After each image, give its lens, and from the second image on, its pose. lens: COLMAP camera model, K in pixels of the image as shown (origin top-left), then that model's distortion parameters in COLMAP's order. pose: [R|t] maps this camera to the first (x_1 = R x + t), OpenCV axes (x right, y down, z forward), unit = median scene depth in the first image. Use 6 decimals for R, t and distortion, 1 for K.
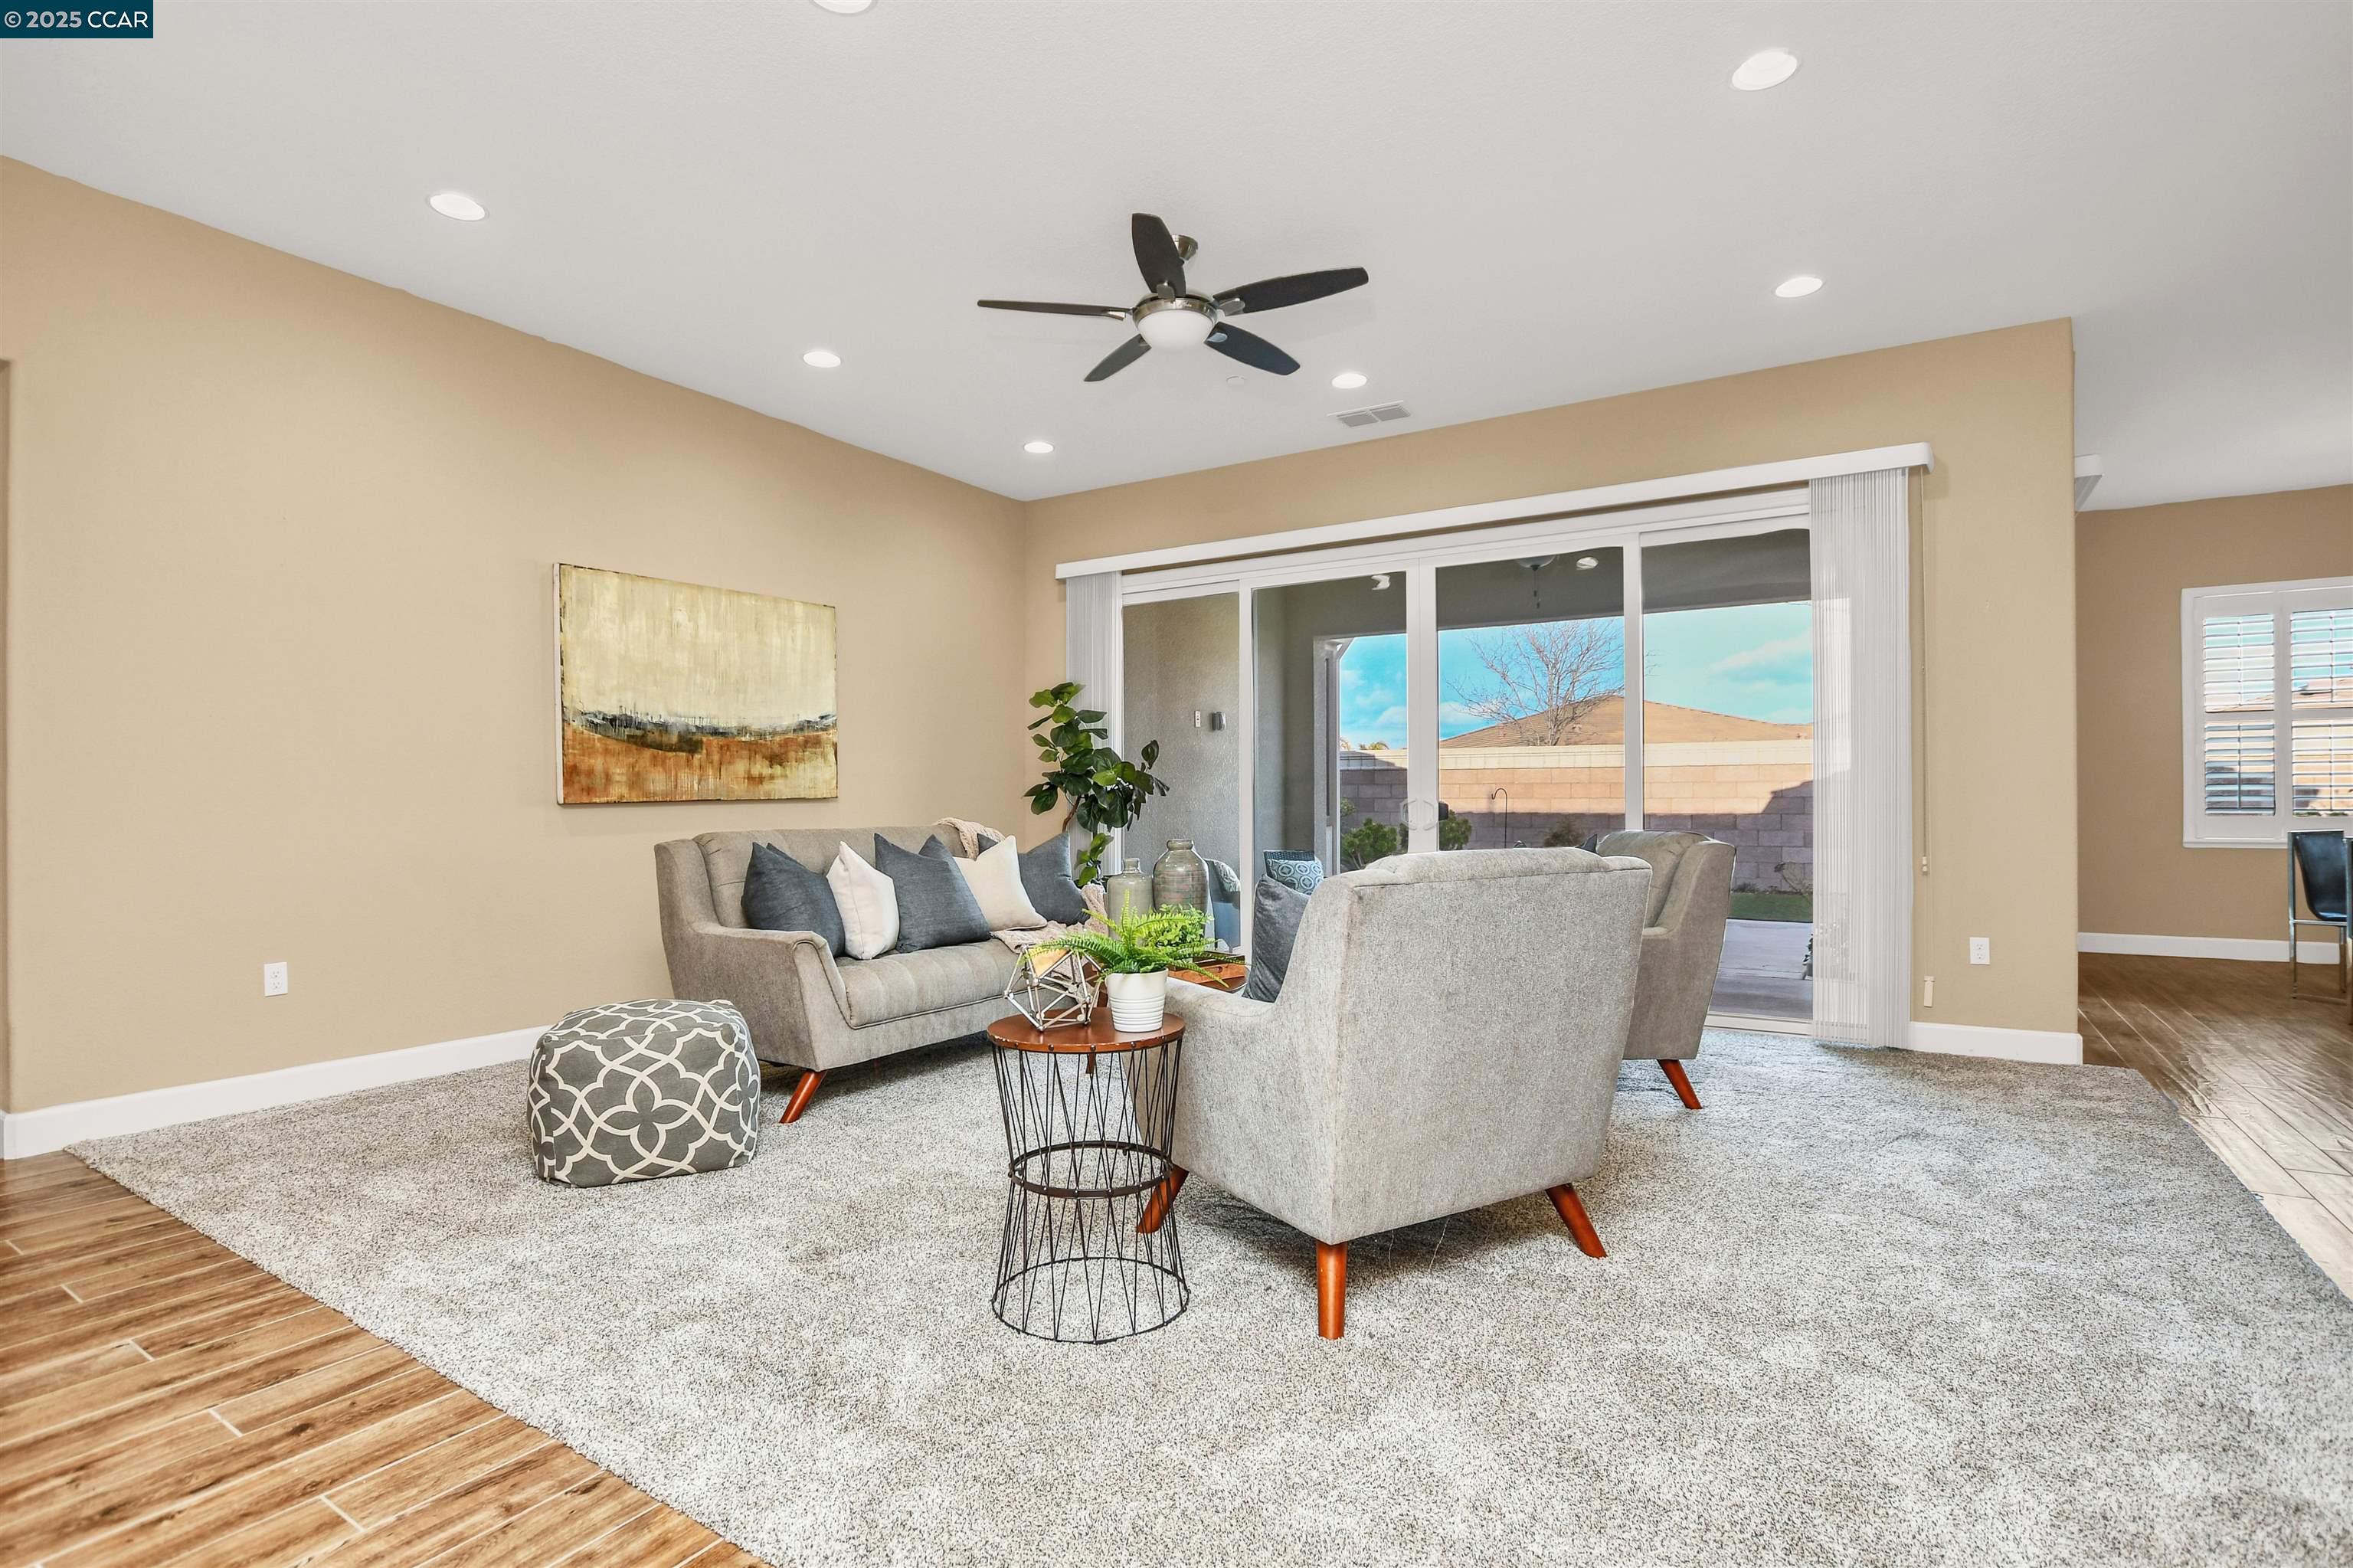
lens RADIAL K [[1112.7, 0, 1174.6], [0, 1112.7, 796.9], [0, 0, 1]] dist [-0.034957, 0.009696]
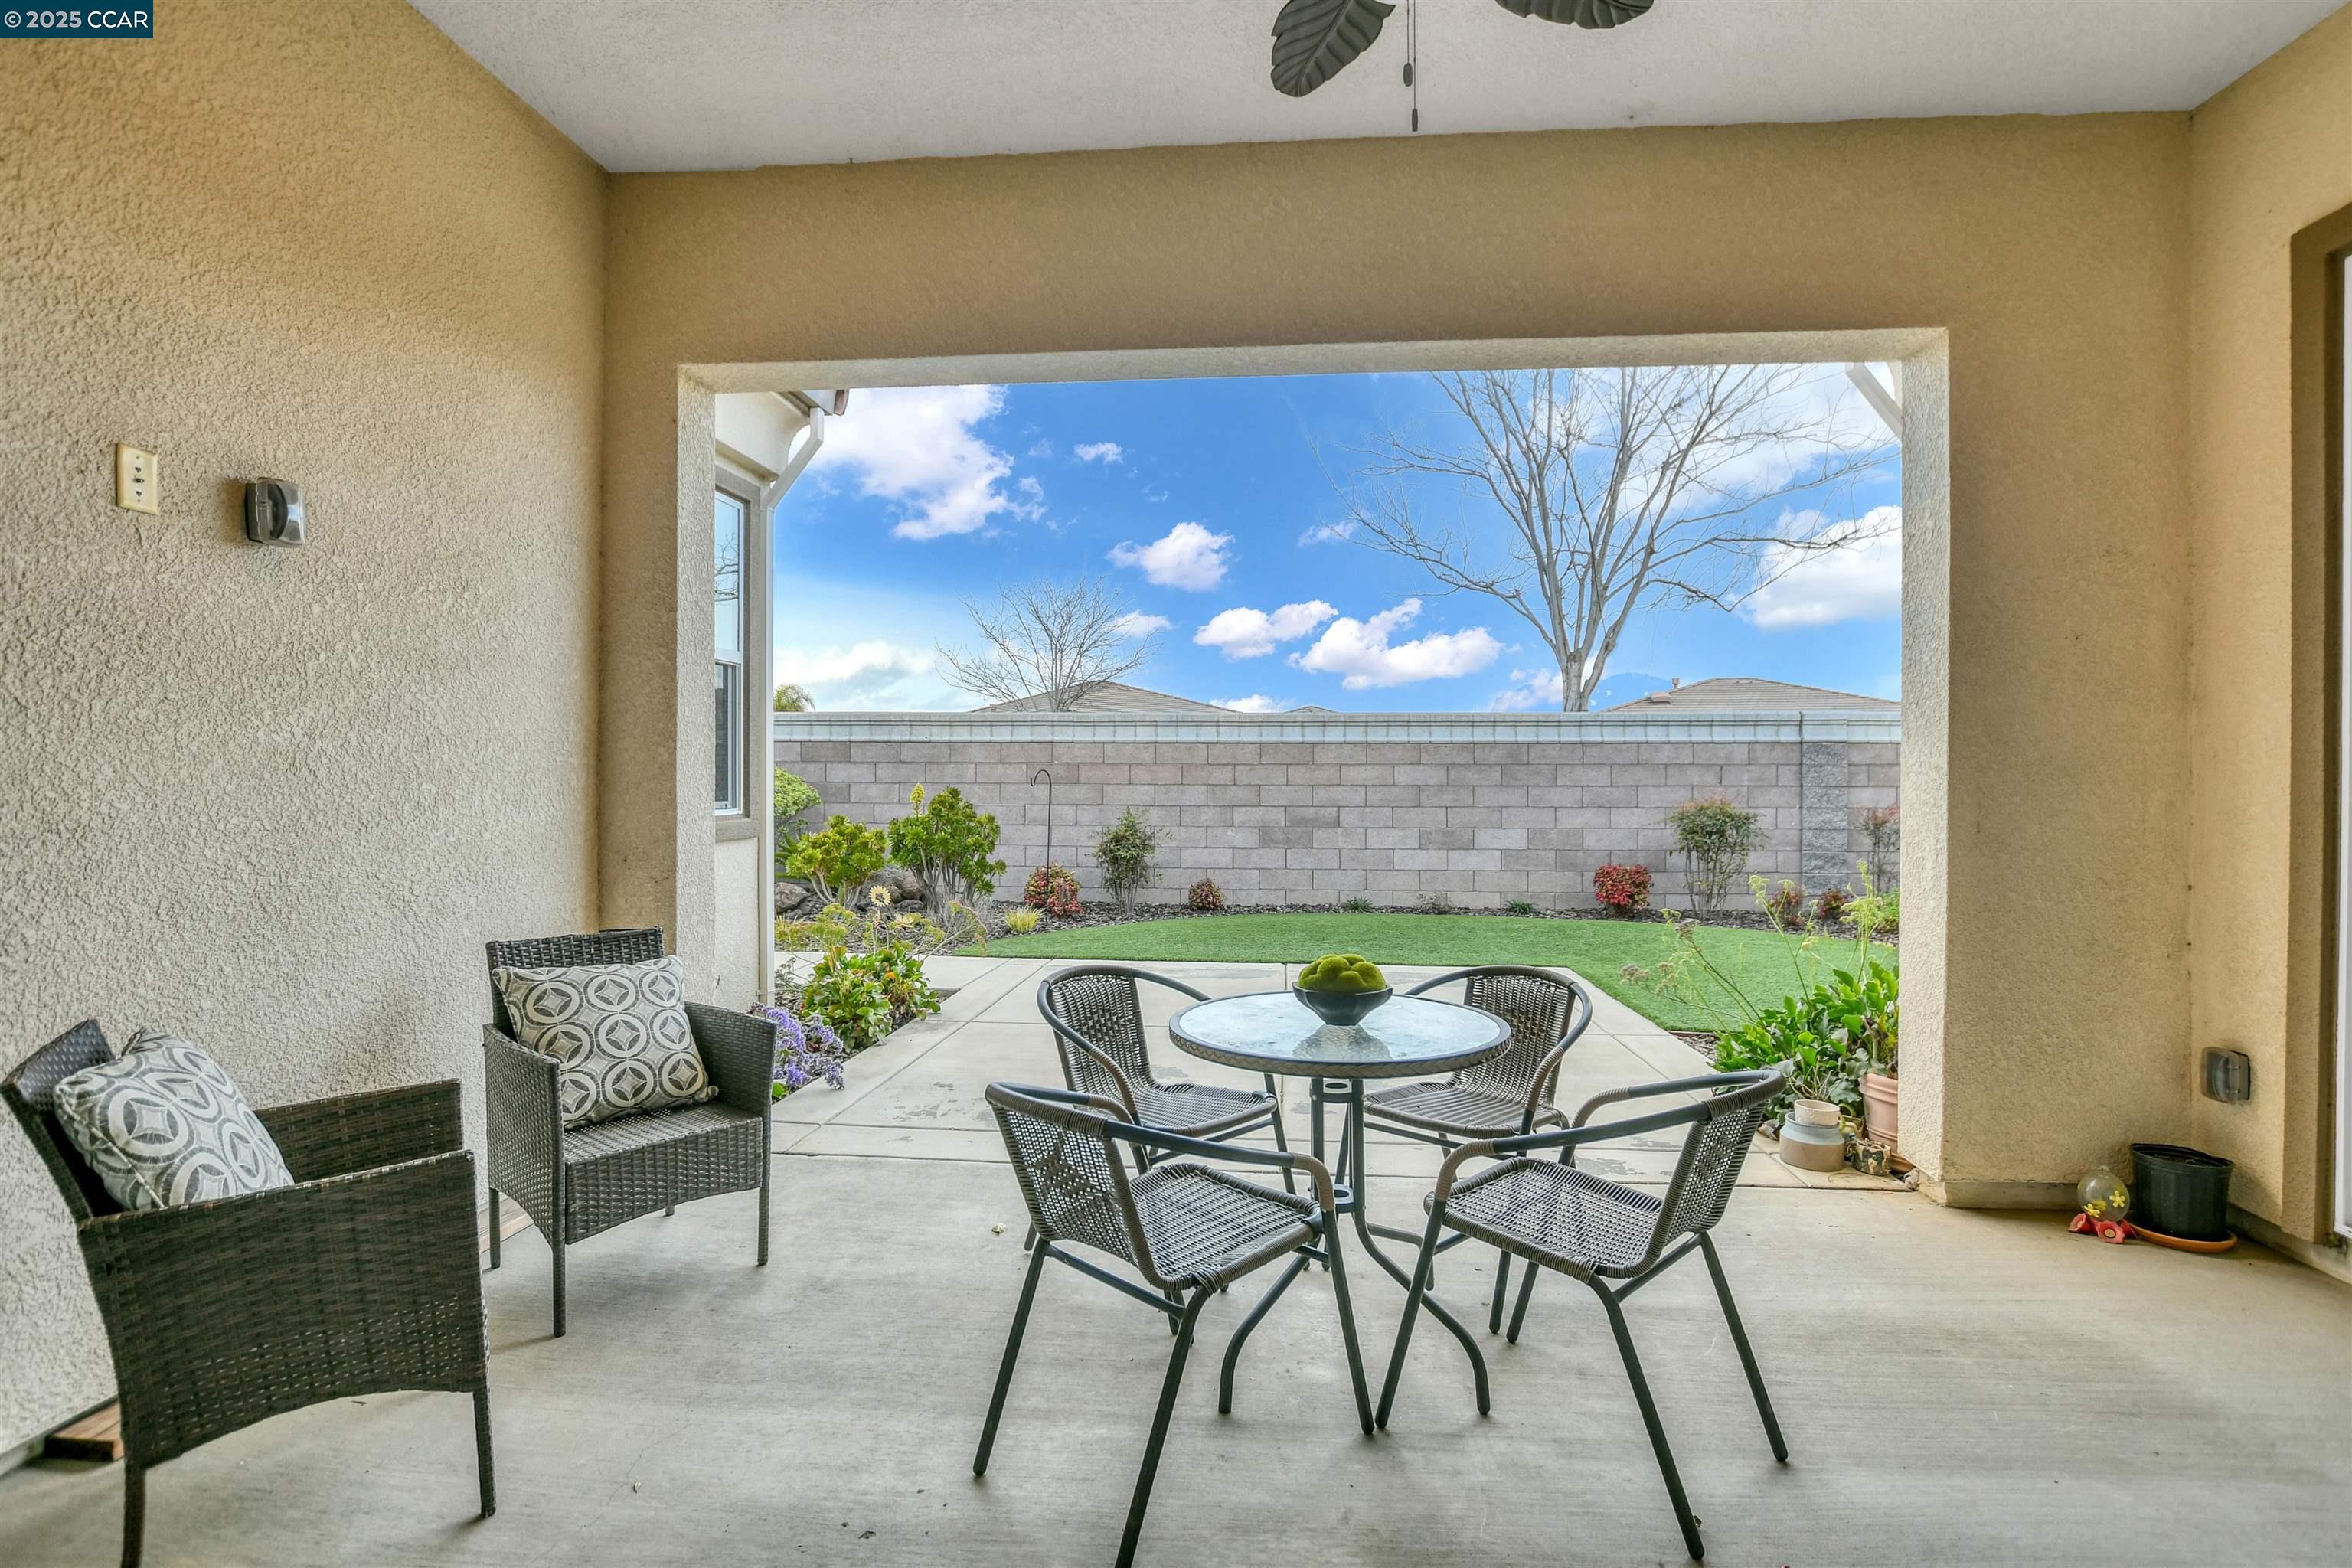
lens RADIAL K [[1112.2, 0, 1174.1], [0, 1112.2, 796.9], [0, 0, 1]] dist [-0.034957, 0.009696]
pose [[0.898441, 0.003481, 0.439080, 0.200873], [-0.009560, 0.999887, 0.011635, -0.000035], [-0.438990, -0.014650, 0.898373, 1.033607]]
